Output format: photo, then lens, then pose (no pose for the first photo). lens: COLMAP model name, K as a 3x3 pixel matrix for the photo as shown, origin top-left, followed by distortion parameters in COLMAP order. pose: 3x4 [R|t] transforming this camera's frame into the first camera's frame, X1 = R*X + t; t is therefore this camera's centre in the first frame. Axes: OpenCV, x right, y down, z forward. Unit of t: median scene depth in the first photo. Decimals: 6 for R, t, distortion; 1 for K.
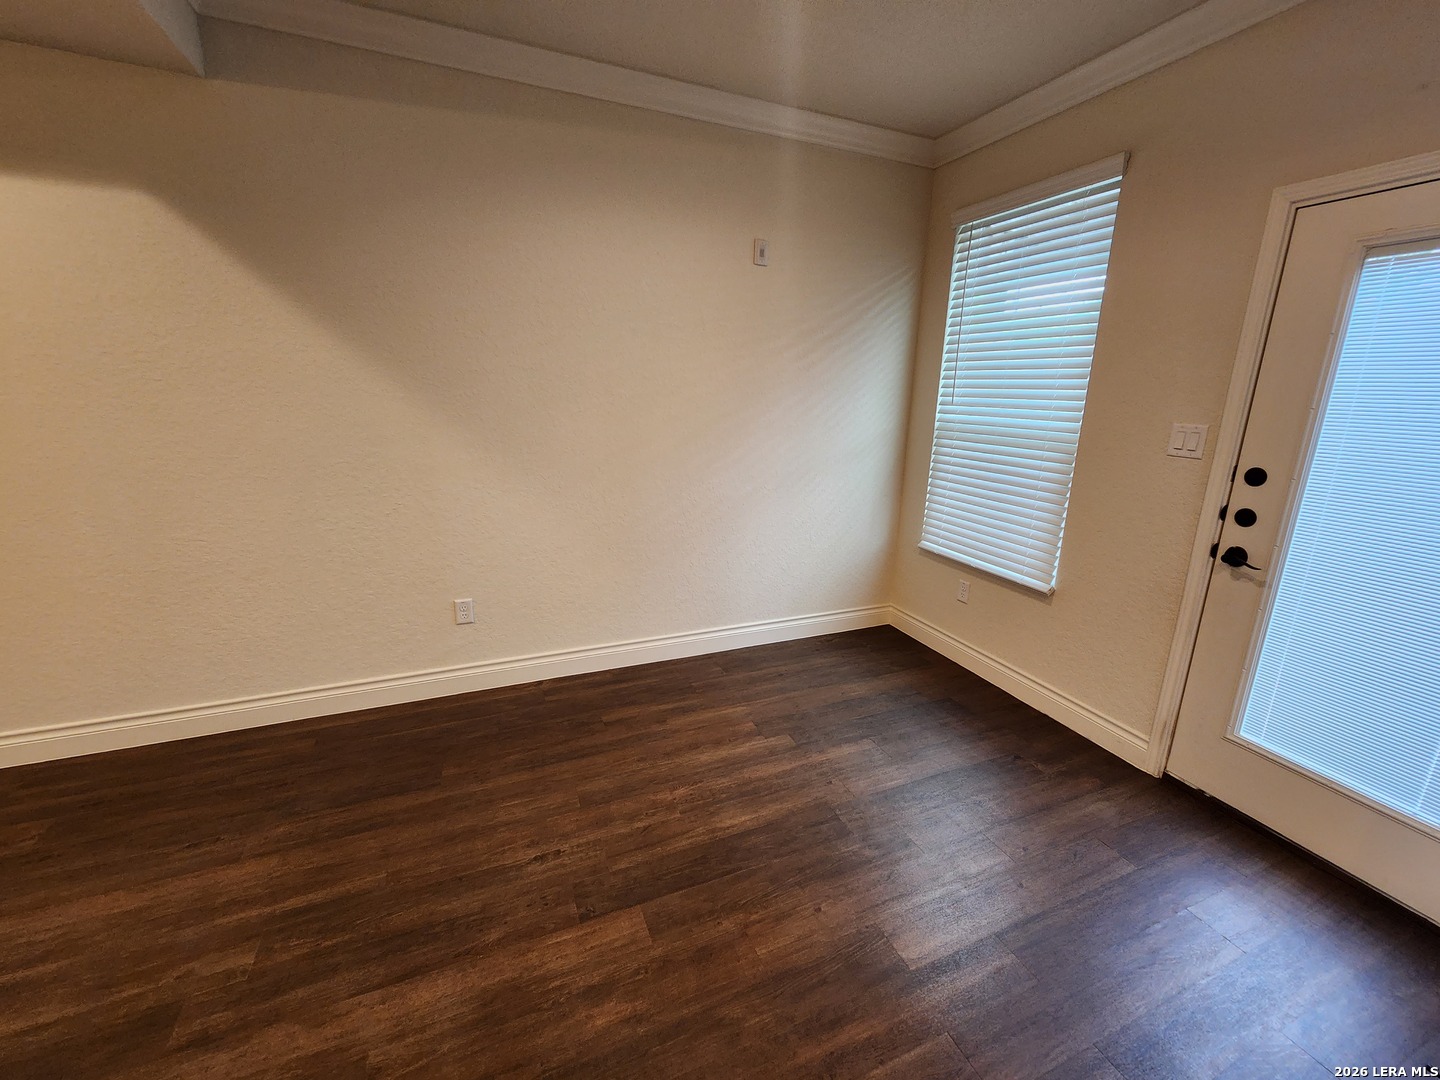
lens RADIAL K [[587.5, 0, 731.6], [0, 587.5, 534.8], [0, 0, 1]] dist [-0.000343, -0.000412]
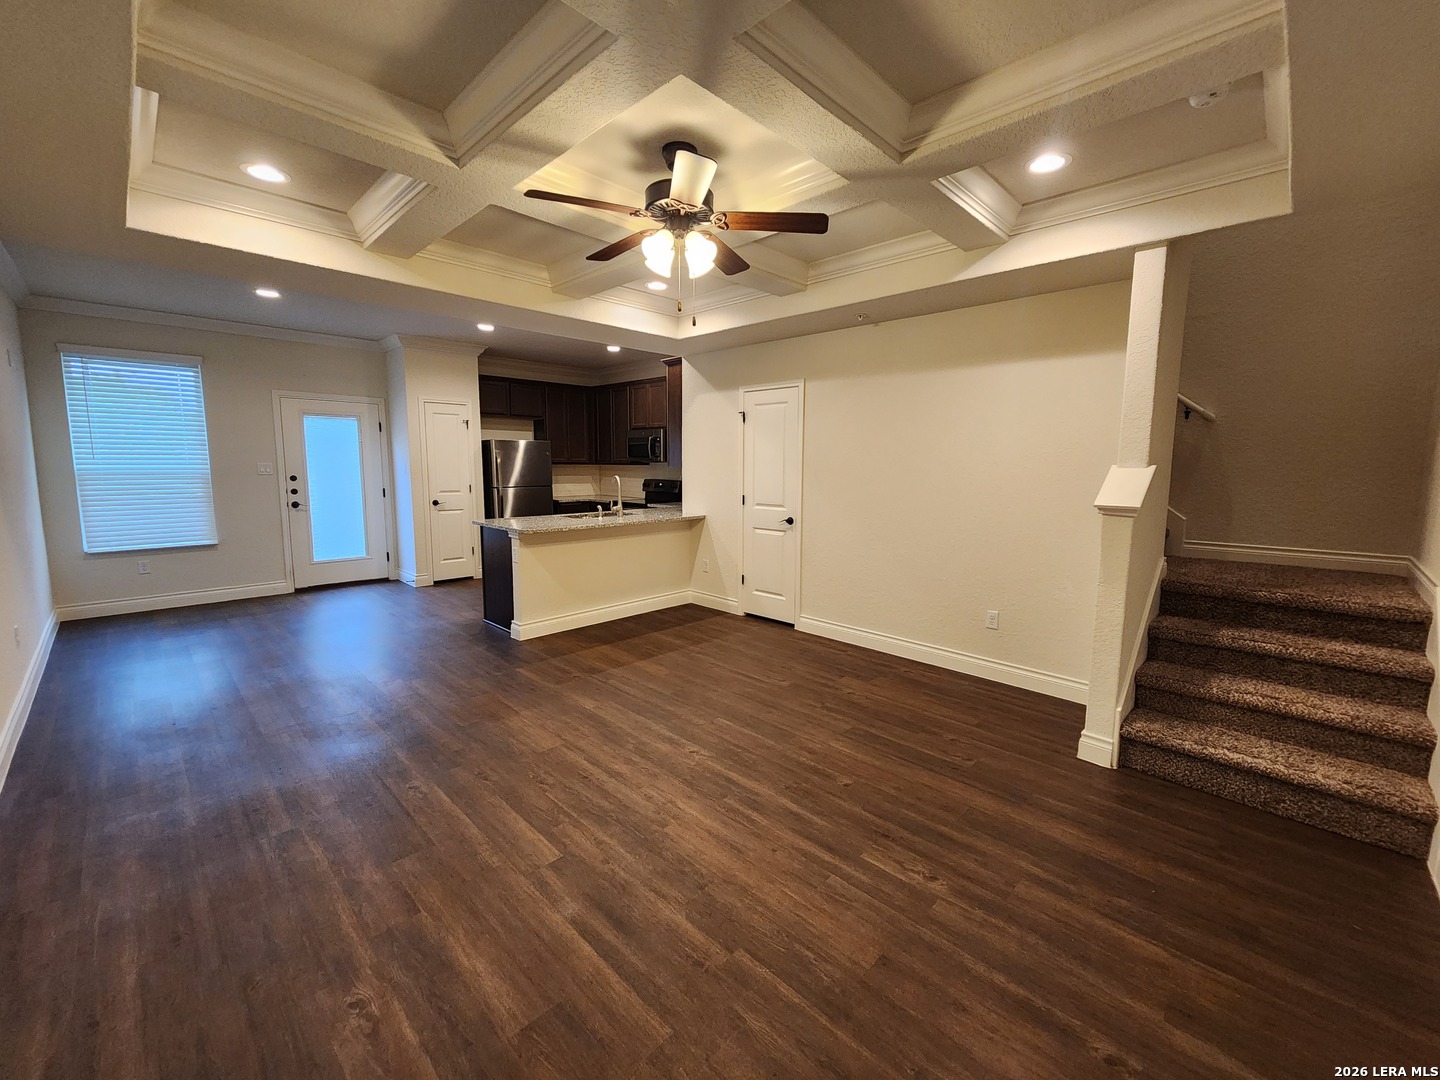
lens RADIAL K [[585.8, 0, 734.0], [0, 585.8, 534.0], [0, 0, 1]] dist [-0.001274, -0.000087]
pose [[-0.387767, -0.141508, 0.910831, -2.823178], [0.206180, 0.949793, 0.235337, -0.064293], [-0.898402, 0.279051, -0.339122, 0.025081]]
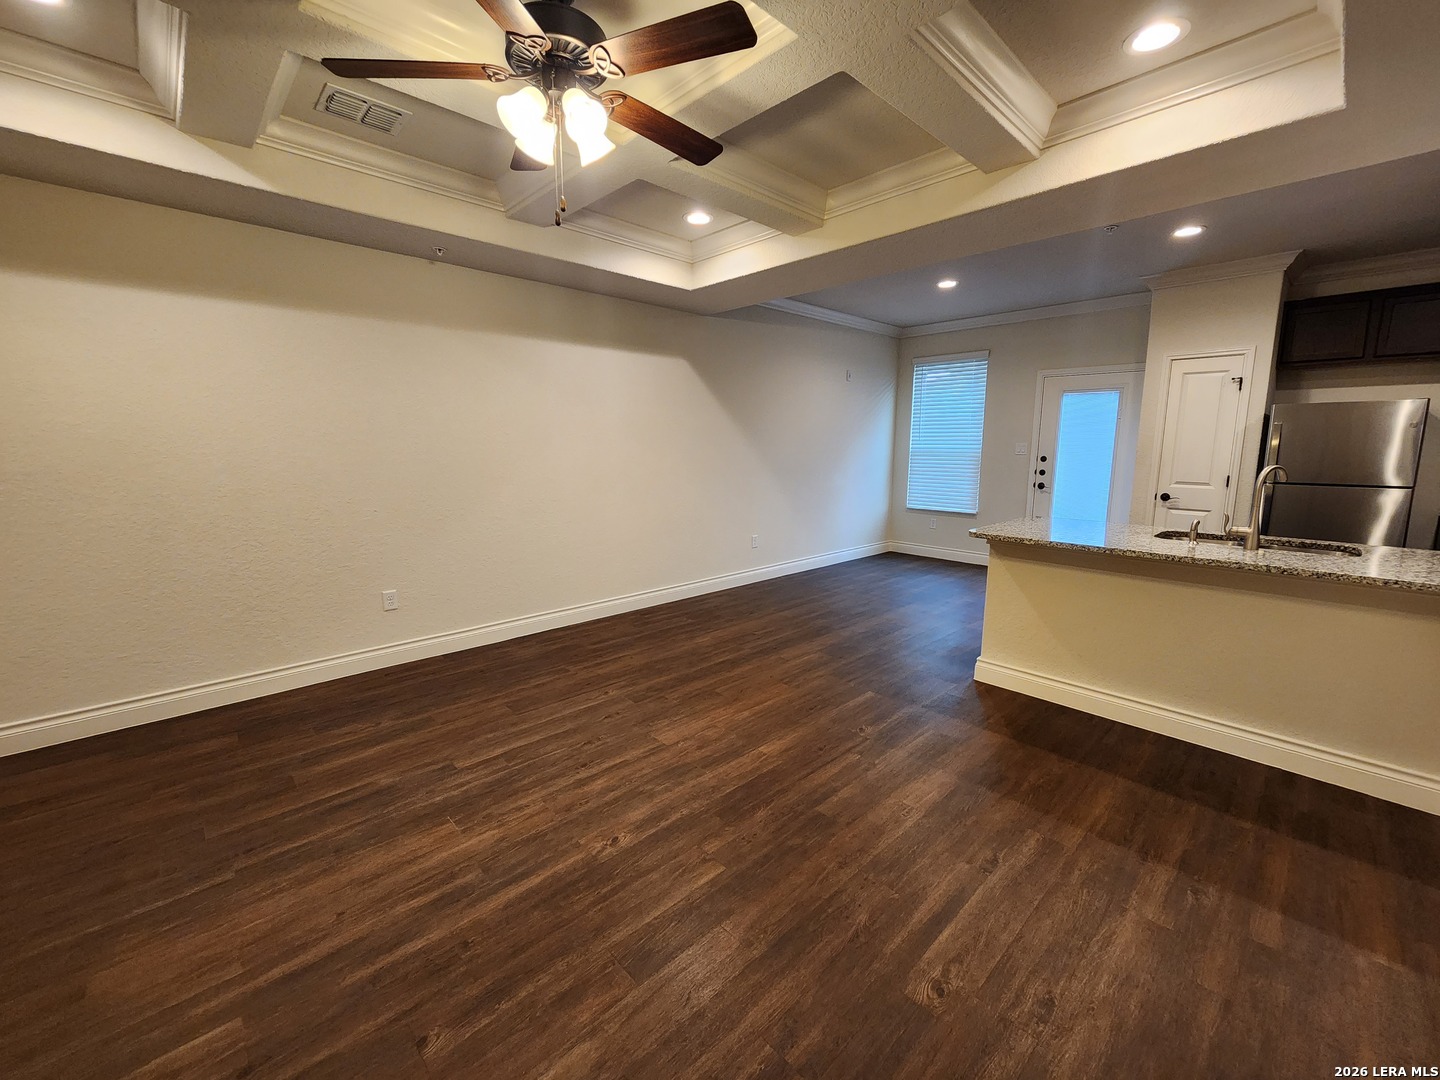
lens RADIAL K [[586.6, 0, 735.5], [0, 586.6, 533.5], [0, 0, 1]] dist [0.007837, -0.004854]
pose [[0.935226, -0.076077, 0.345782, -1.684386], [0.104969, 0.992311, -0.065583, 0.315582], [-0.338134, 0.097631, 0.936020, -1.281785]]
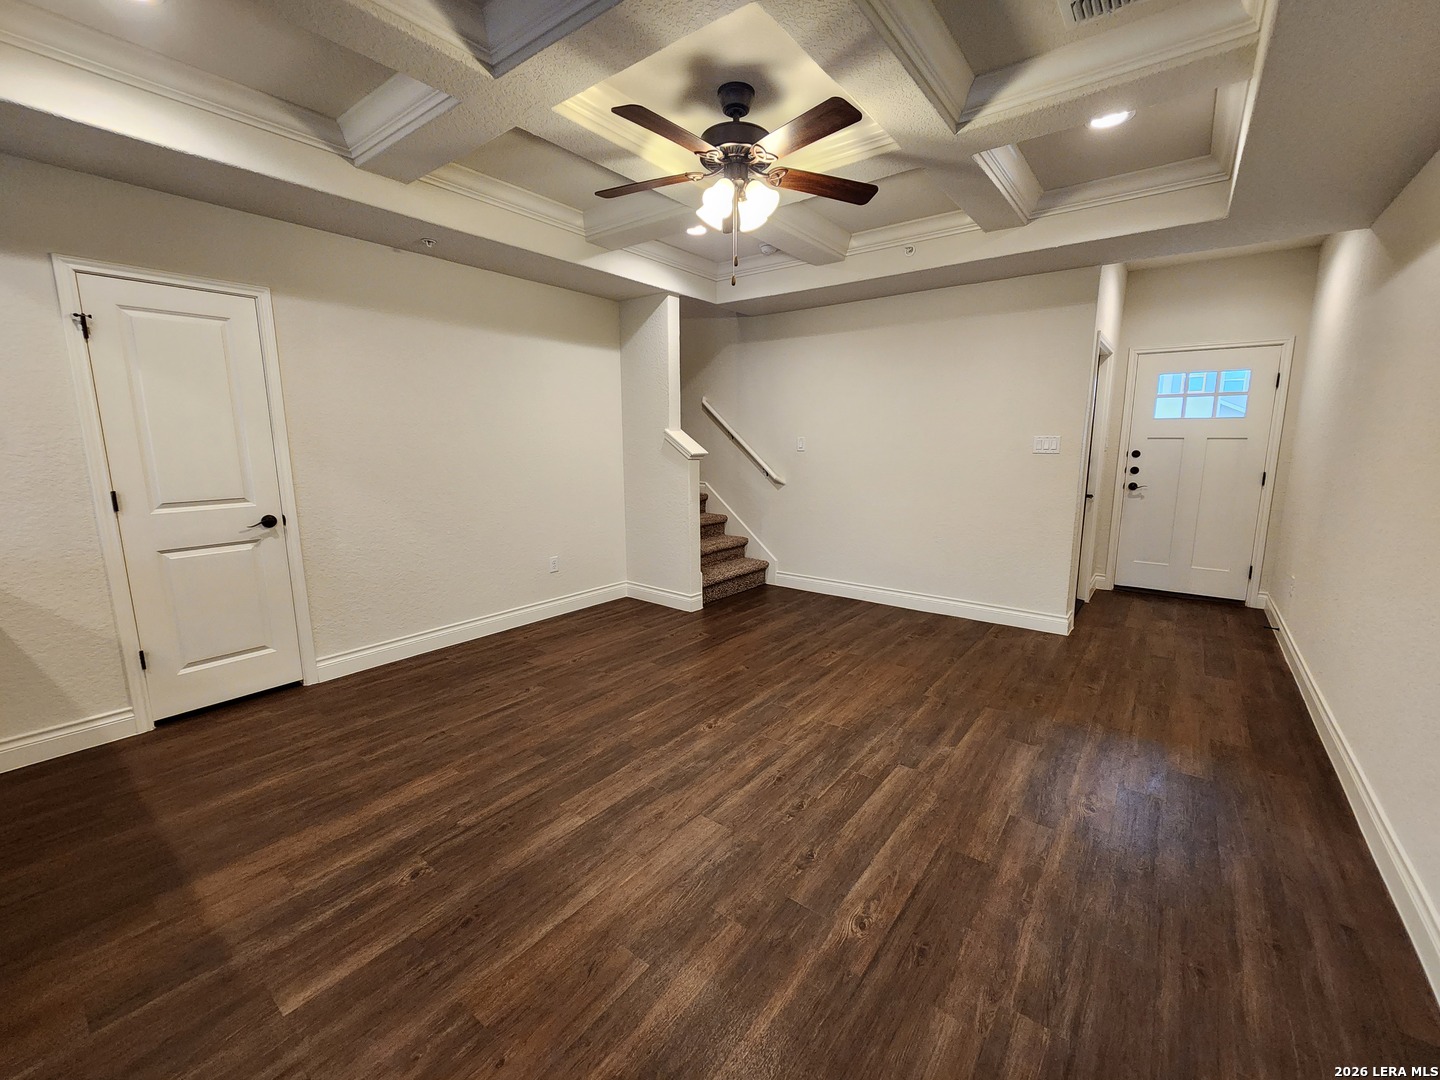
lens RADIAL K [[586.6, 0, 735.5], [0, 586.6, 533.5], [0, 0, 1]] dist [0.007837, -0.004854]
pose [[-0.868432, 0.054520, -0.492802, -0.967456], [-0.144608, 0.922869, 0.356932, -0.168547], [0.474252, 0.381234, -0.793565, 0.729620]]
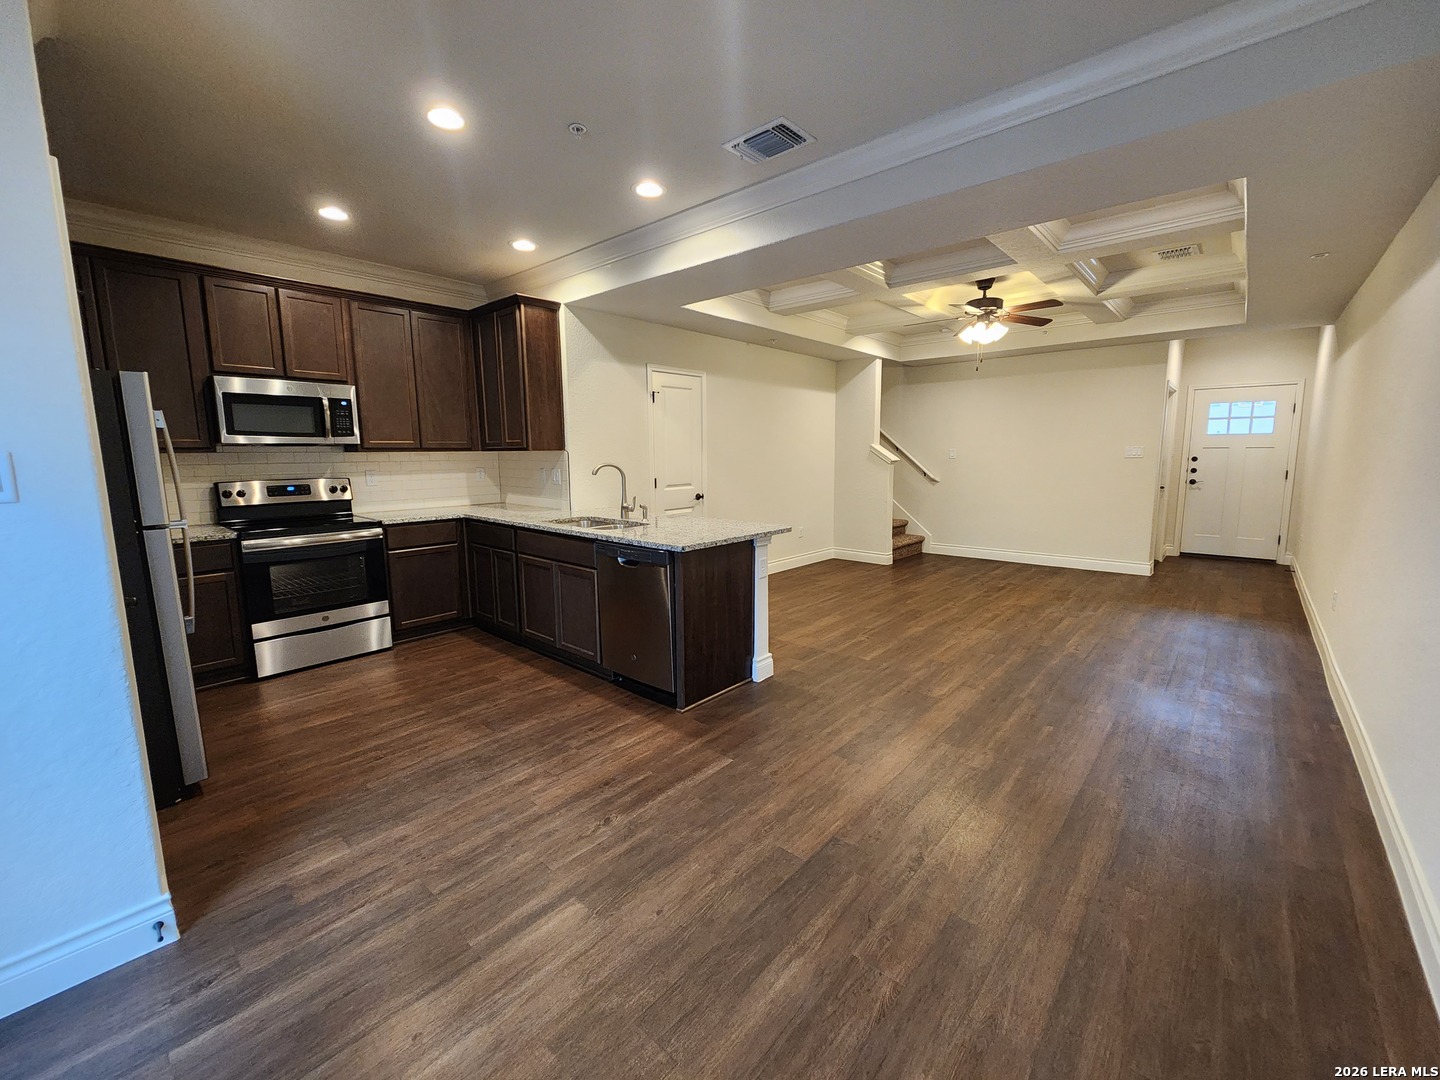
lens RADIAL K [[587.5, 0, 731.6], [0, 587.5, 534.8], [0, 0, 1]] dist [-0.000343, -0.000412]
pose [[-0.901291, 0.042029, -0.431170, 0.372299], [-0.121830, 0.930524, 0.345372, -0.291834], [0.415730, 0.363811, -0.833553, 1.384619]]
